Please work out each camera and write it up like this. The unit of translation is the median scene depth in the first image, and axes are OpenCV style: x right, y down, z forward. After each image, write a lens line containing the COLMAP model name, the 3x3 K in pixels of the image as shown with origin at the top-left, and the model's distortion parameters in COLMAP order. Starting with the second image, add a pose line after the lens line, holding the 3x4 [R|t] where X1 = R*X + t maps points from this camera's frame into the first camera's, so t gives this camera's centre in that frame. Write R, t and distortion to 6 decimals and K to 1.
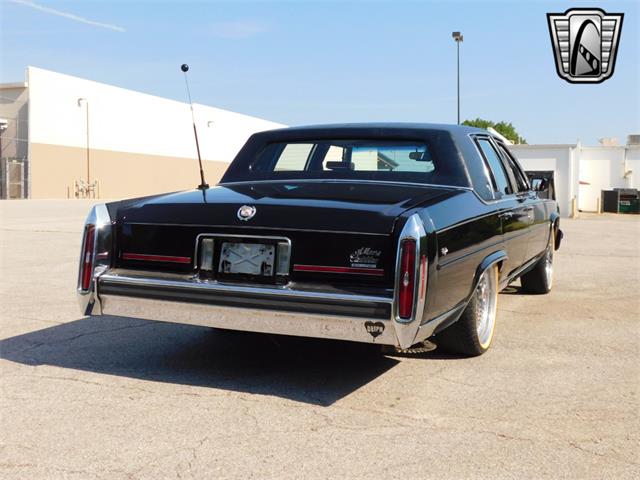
lens RADIAL K [[755.3, 0, 320.0], [0, 755.3, 240.0], [0, 0, 1]] dist [-0.015270, -0.015583]
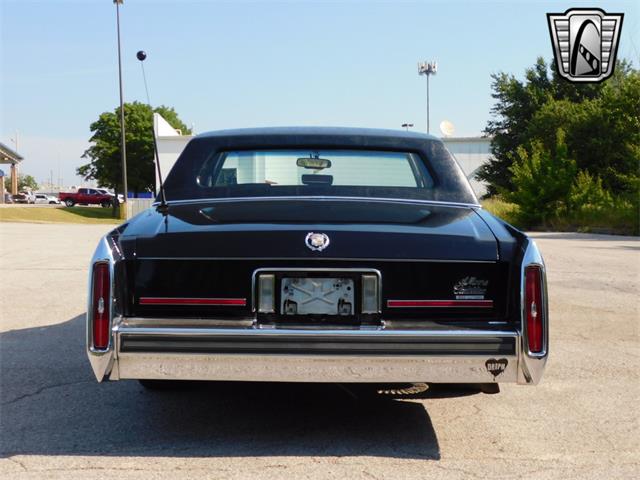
lens RADIAL K [[959.0, 0, 320.0], [0, 959.0, 240.0], [0, 0, 1]] dist [-0.003839, 0.024597]
pose [[0.915415, -0.029633, 0.401419, -0.511731], [0.035292, 0.999355, -0.006708, -0.029928], [-0.400961, 0.020308, 0.915870, 0.024124]]
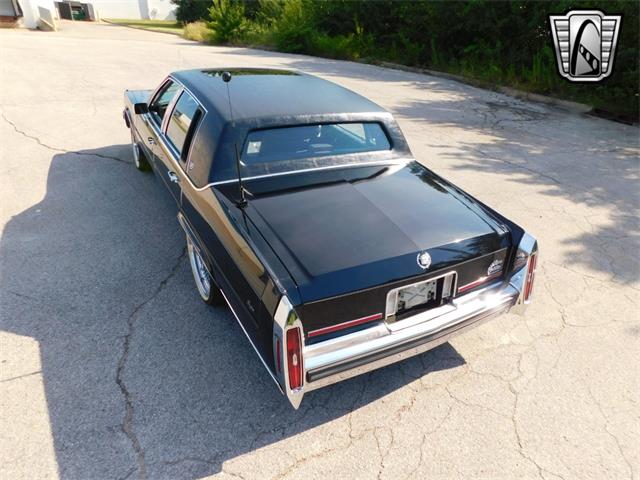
lens RADIAL K [[423.3, 0, 320.0], [0, 423.3, 240.0], [0, 0, 1]] dist [-0.087148, 0.063994]
pose [[0.610160, -0.358886, 0.706332, -0.613073], [-0.004017, 0.890108, 0.455733, -0.342263], [-0.792268, -0.280908, 0.541666, 0.776684]]
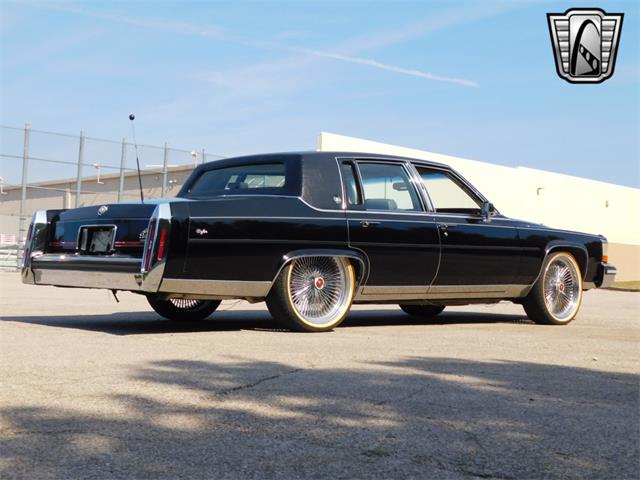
lens RADIAL K [[959.0, 0, 320.0], [0, 959.0, 240.0], [0, 0, 1]] dist [-0.003839, 0.024597]
pose [[0.914479, -0.007501, -0.404564, 1.027625], [-0.036015, 0.994351, -0.099844, 0.189545], [0.403027, 0.105876, 0.909043, -0.514531]]
